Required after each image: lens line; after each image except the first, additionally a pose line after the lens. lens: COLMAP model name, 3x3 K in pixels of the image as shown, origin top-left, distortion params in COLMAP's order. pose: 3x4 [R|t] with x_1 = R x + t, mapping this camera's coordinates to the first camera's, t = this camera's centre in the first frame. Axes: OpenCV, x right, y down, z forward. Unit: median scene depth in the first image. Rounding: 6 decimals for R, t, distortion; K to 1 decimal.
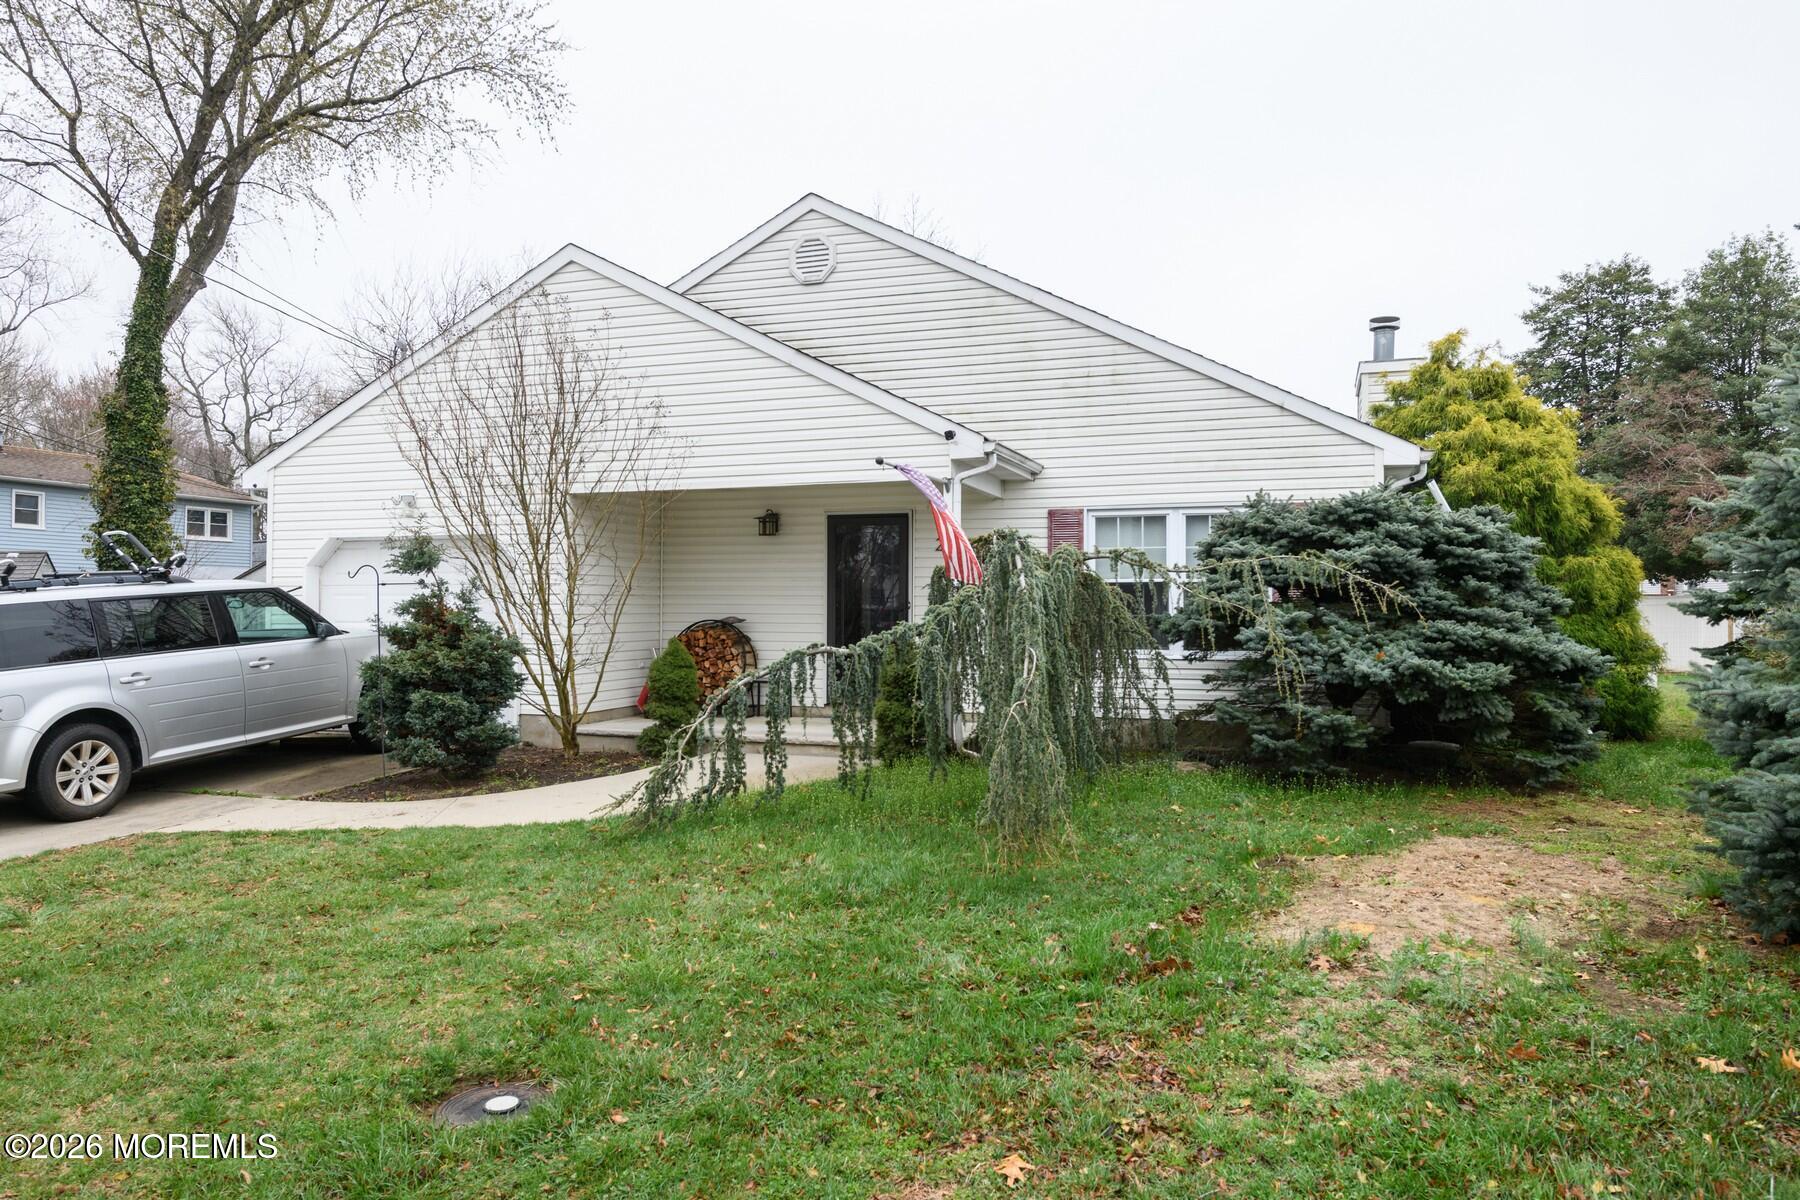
lens RADIAL K [[1181.3, 0, 900.0], [0, 1181.3, 600.0], [0, 0, 1]] dist [0.013772, -0.000559]
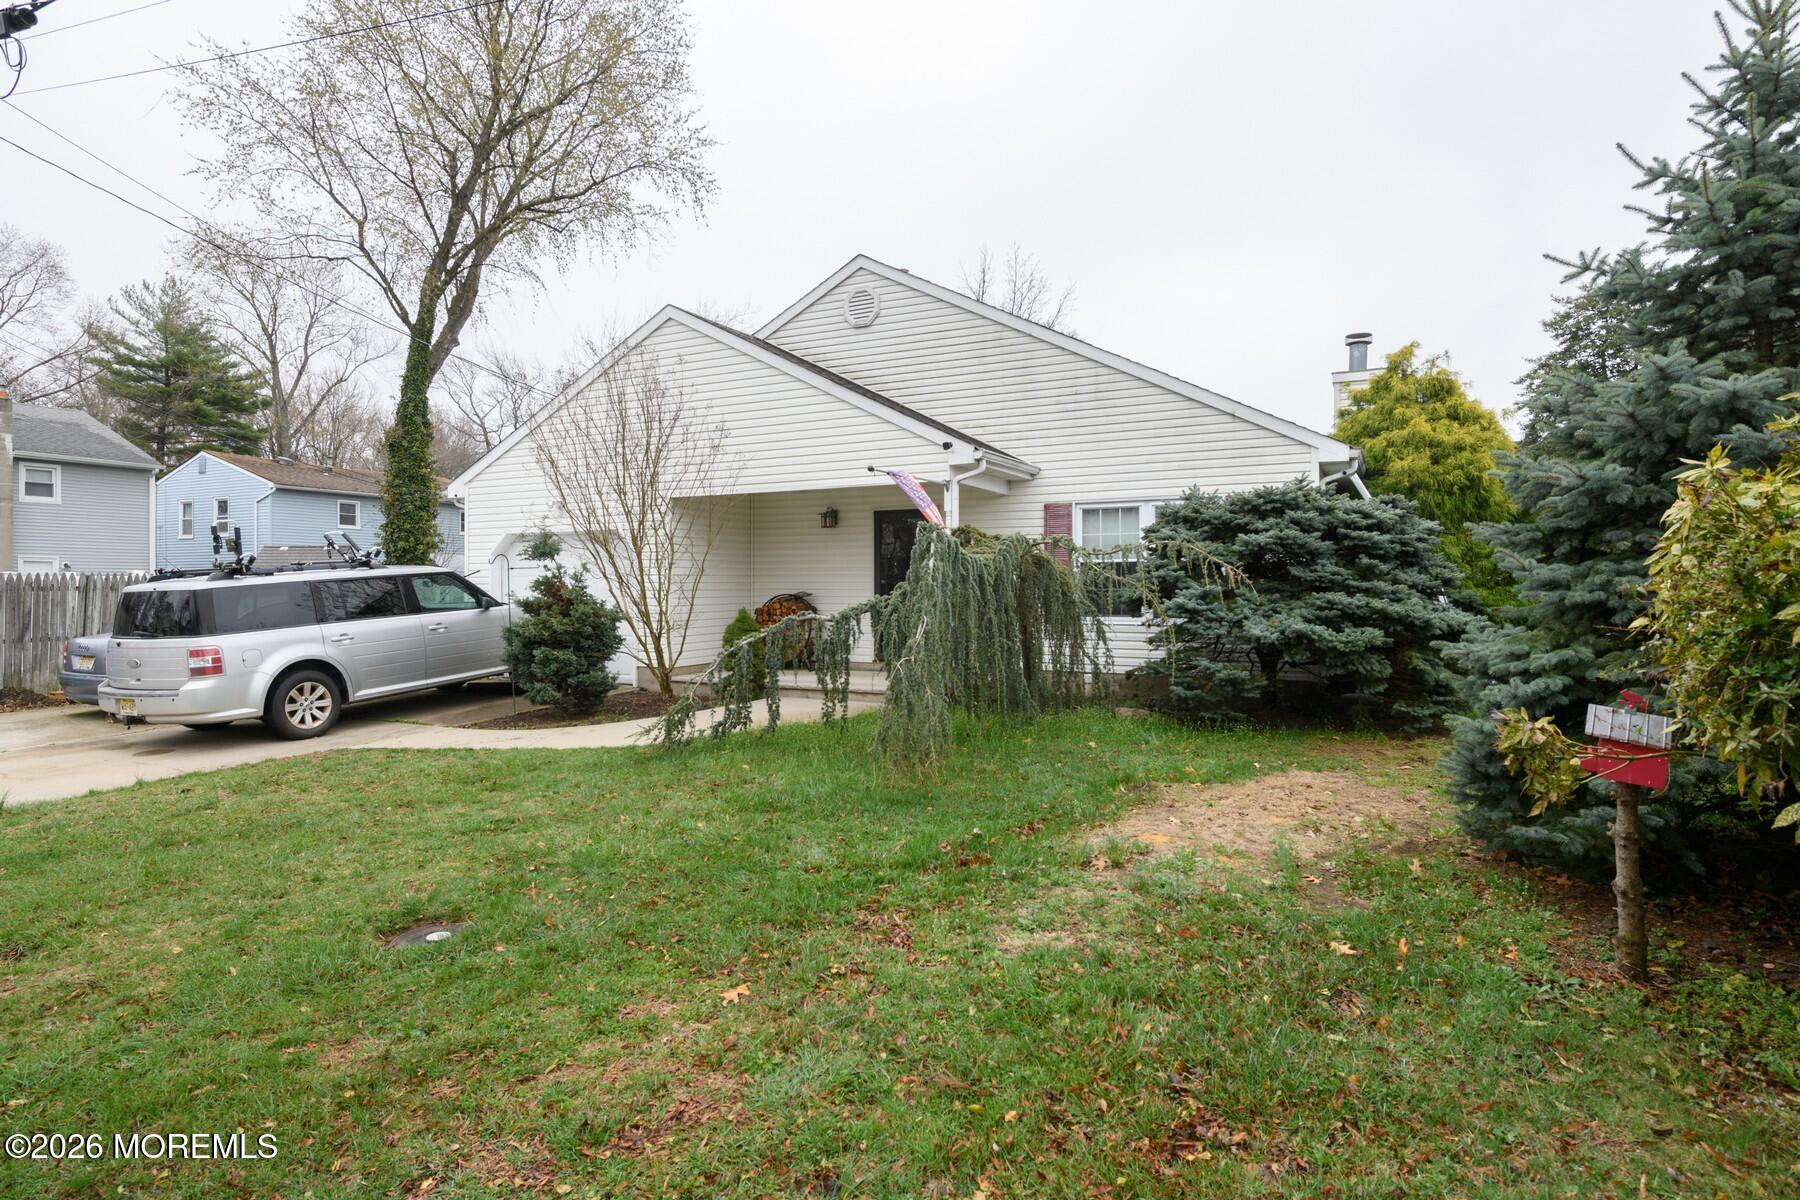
lens RADIAL K [[962.9, 0, 900.0], [0, 962.9, 600.0], [0, 0, 1]] dist [0.010863, -0.000764]
pose [[0.990512, -0.002809, -0.137397, 0.125675], [0.005997, 0.999722, 0.022793, 0.000093], [0.137295, -0.023401, 0.990254, -0.019488]]
